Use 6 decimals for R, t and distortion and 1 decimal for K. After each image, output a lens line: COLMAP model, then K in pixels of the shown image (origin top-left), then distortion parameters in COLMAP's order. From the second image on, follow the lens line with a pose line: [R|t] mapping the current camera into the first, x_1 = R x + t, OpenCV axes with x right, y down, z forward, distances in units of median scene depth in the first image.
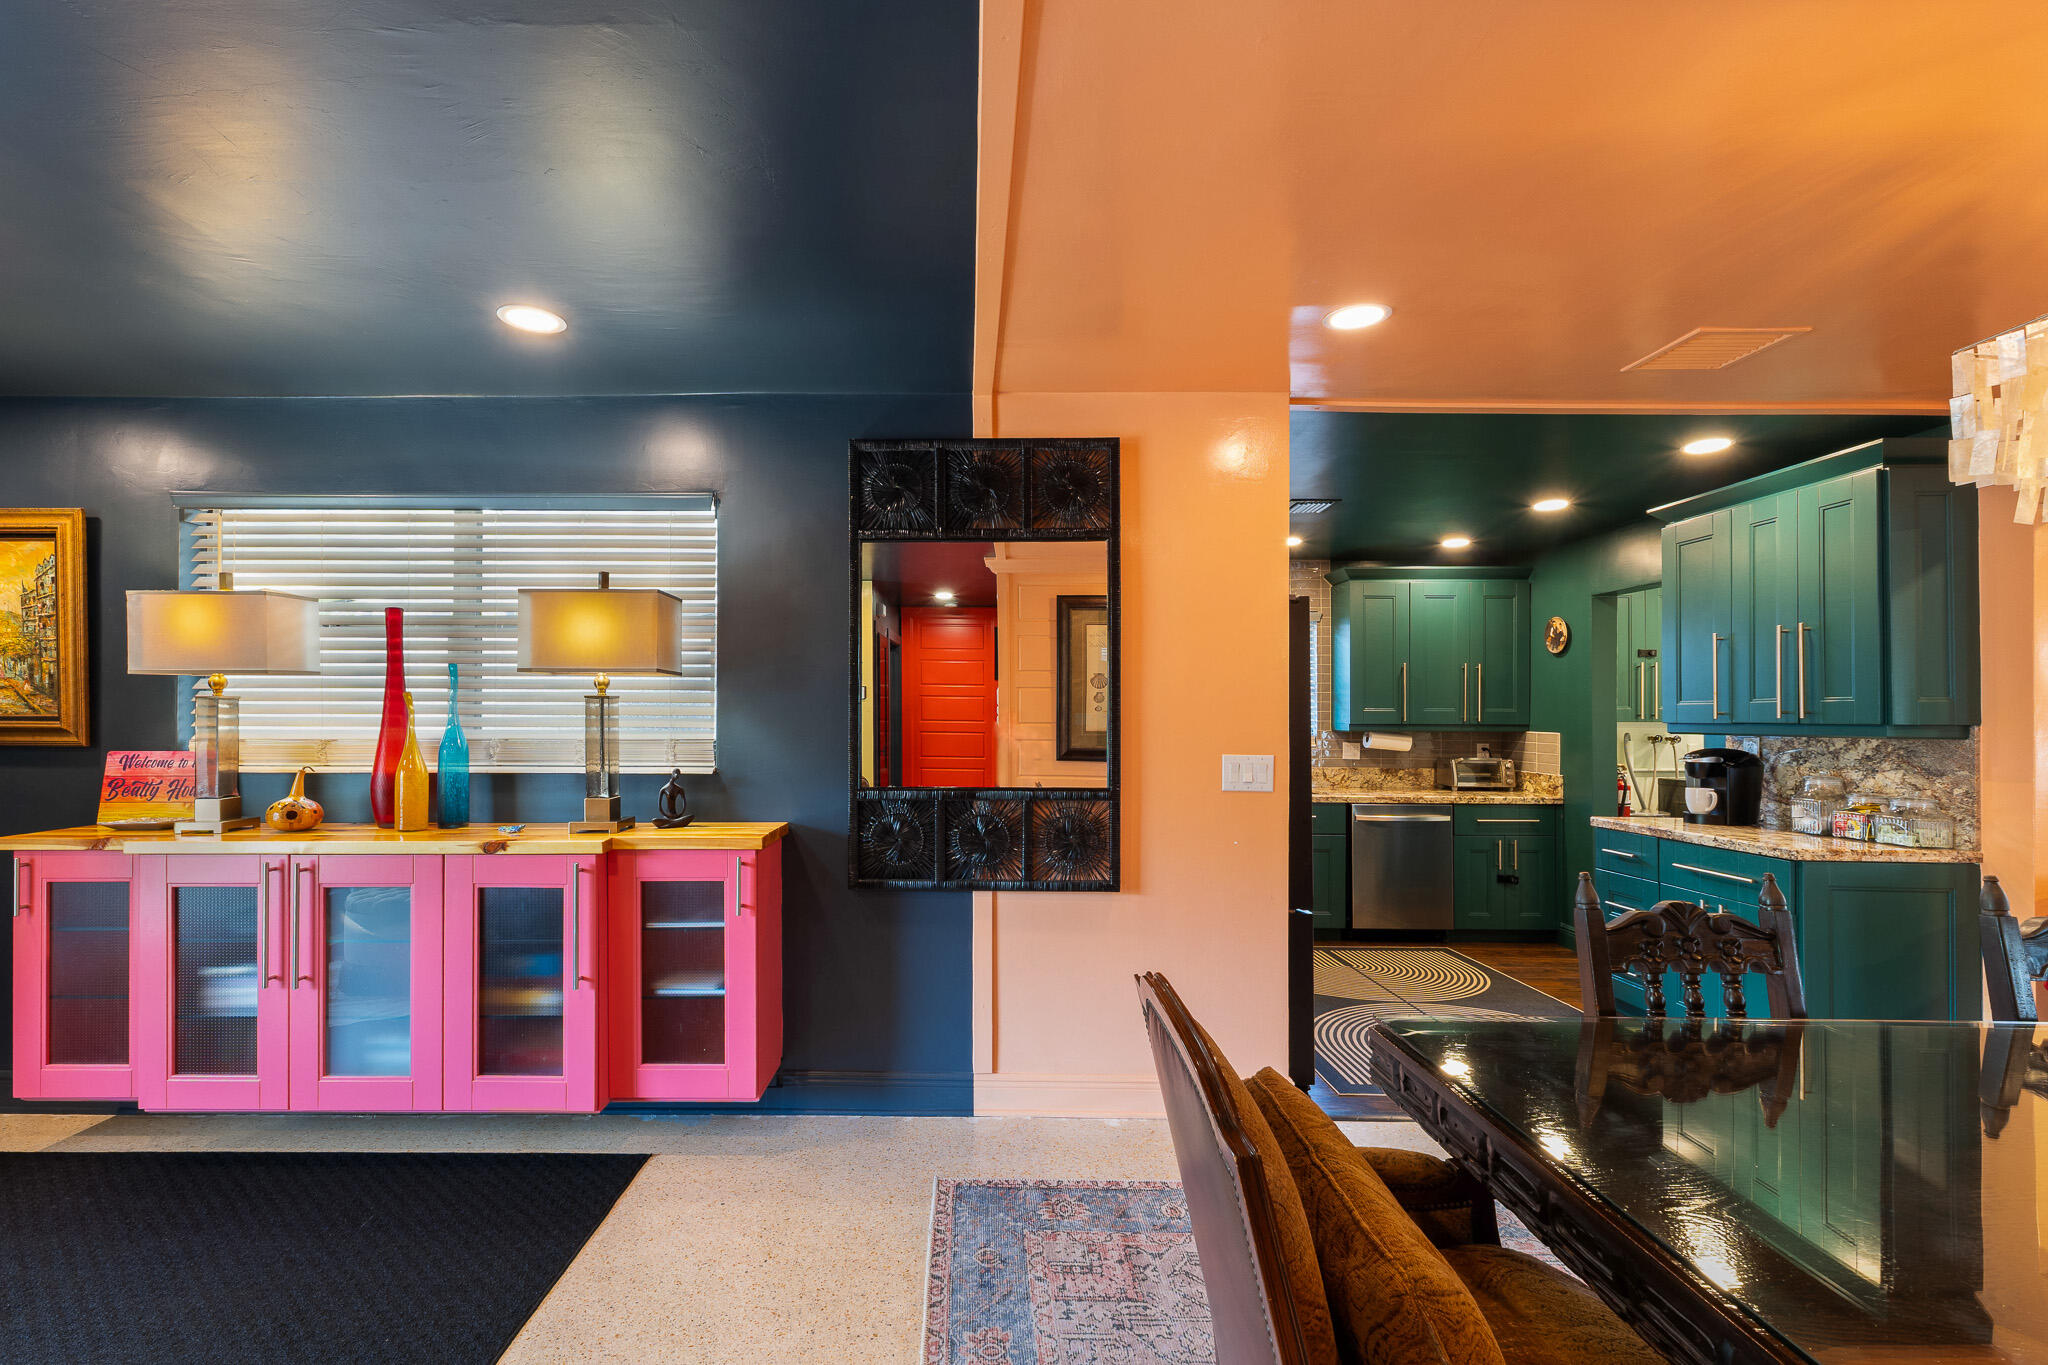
lens RADIAL K [[884.1, 0, 981.0], [0, 884.1, 708.8], [0, 0, 1]] dist [0.017496, -0.004574]
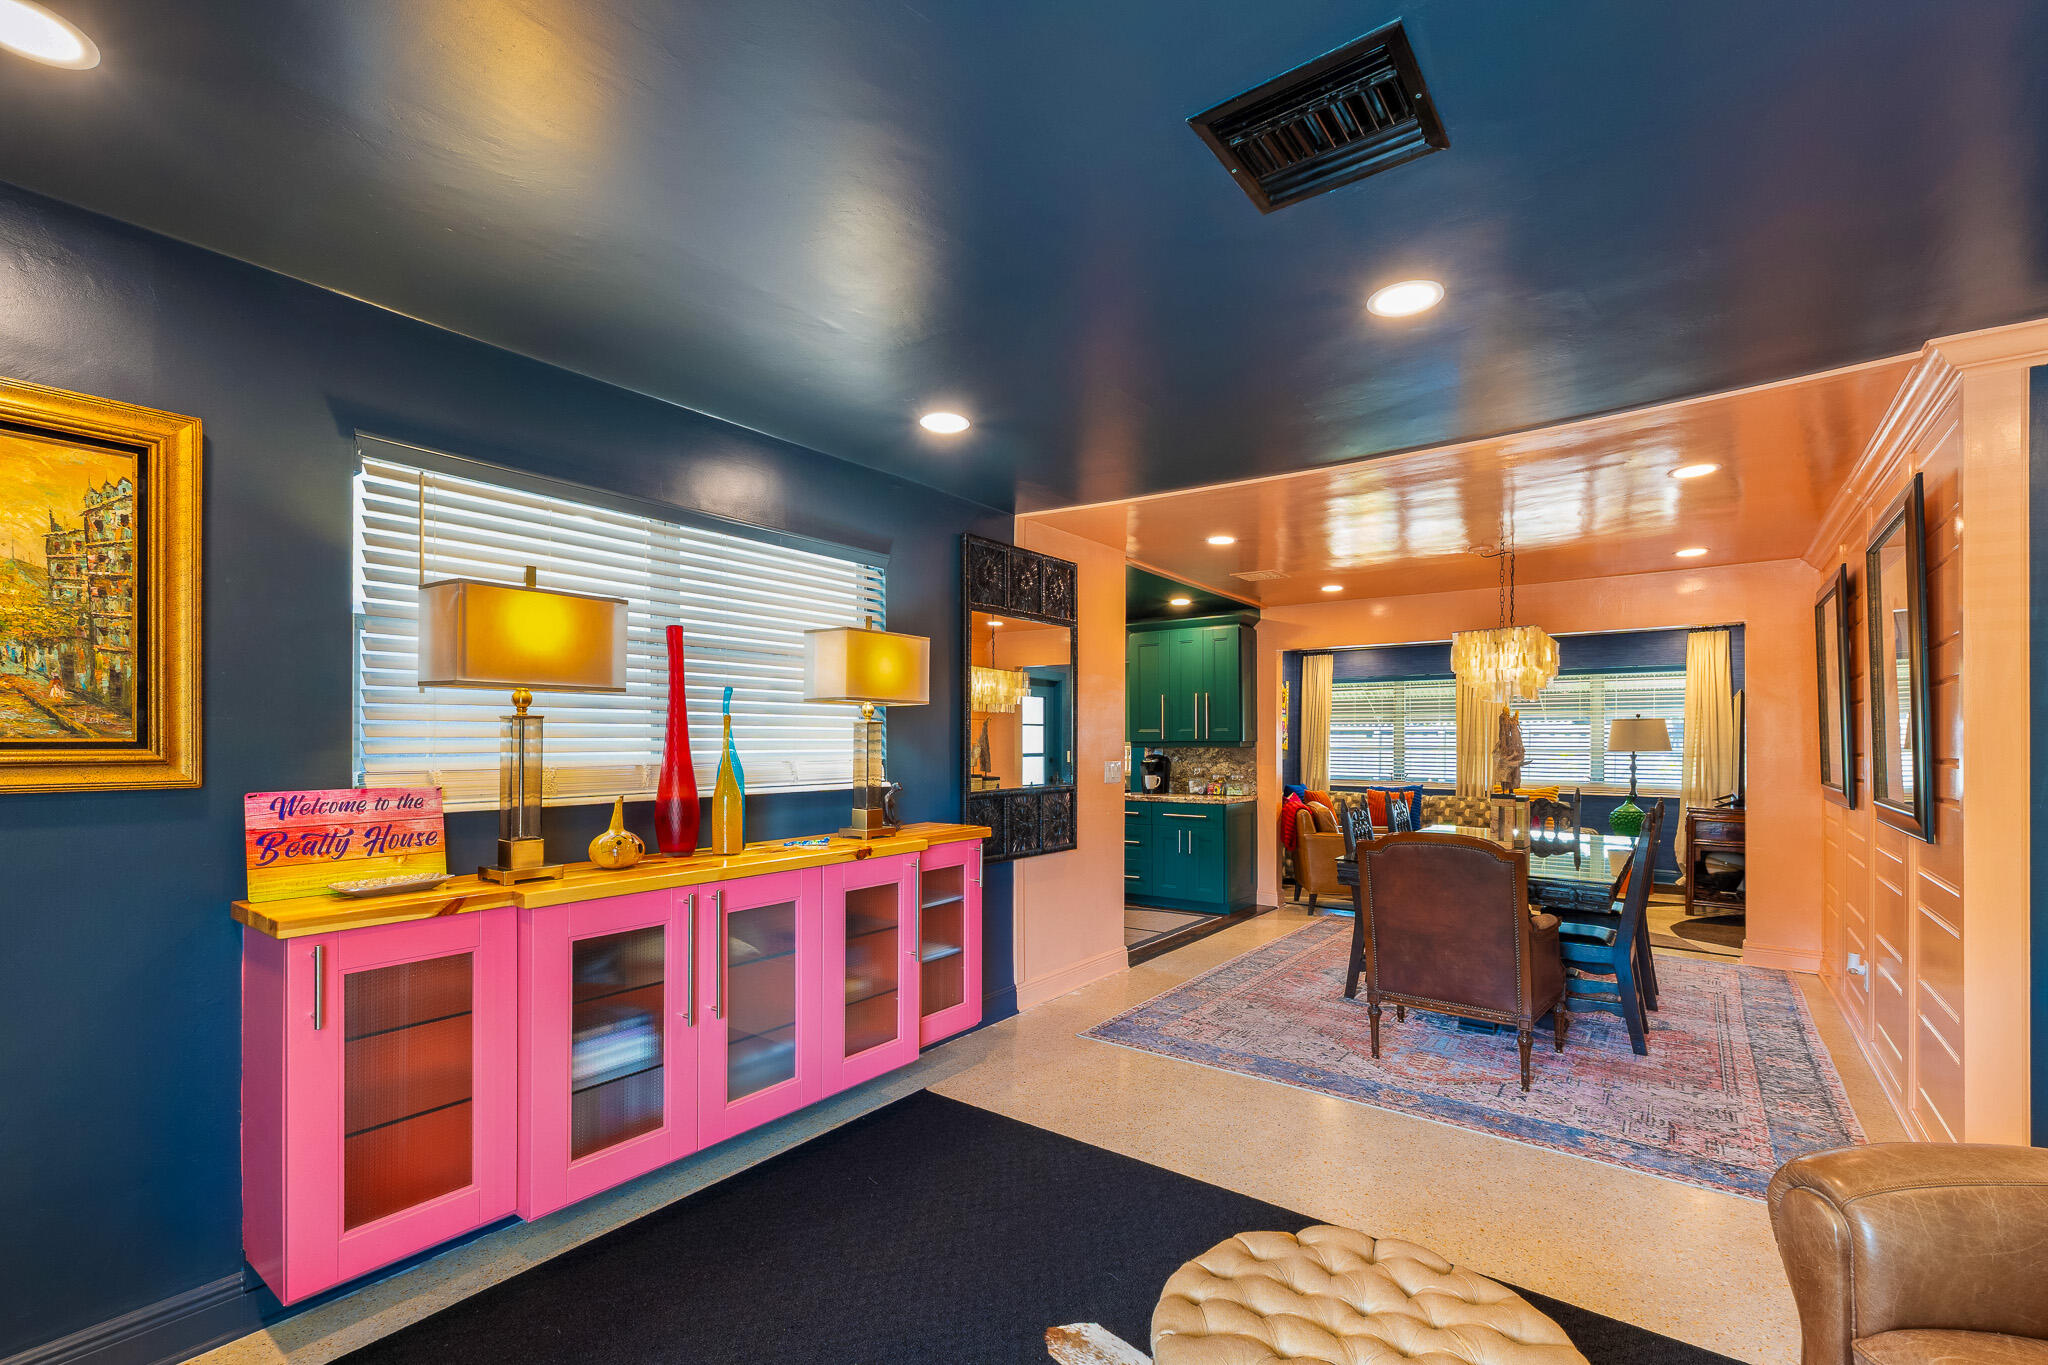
lens RADIAL K [[900.6, 0, 1016.2], [0, 900.6, 733.9], [0, 0, 1]] dist [0.016632, -0.000100]
pose [[0.584348, 0.002365, 0.811500, -1.152331], [-0.006976, 0.999973, 0.002109, -0.002355], [-0.811473, -0.006893, 0.584349, 0.130913]]
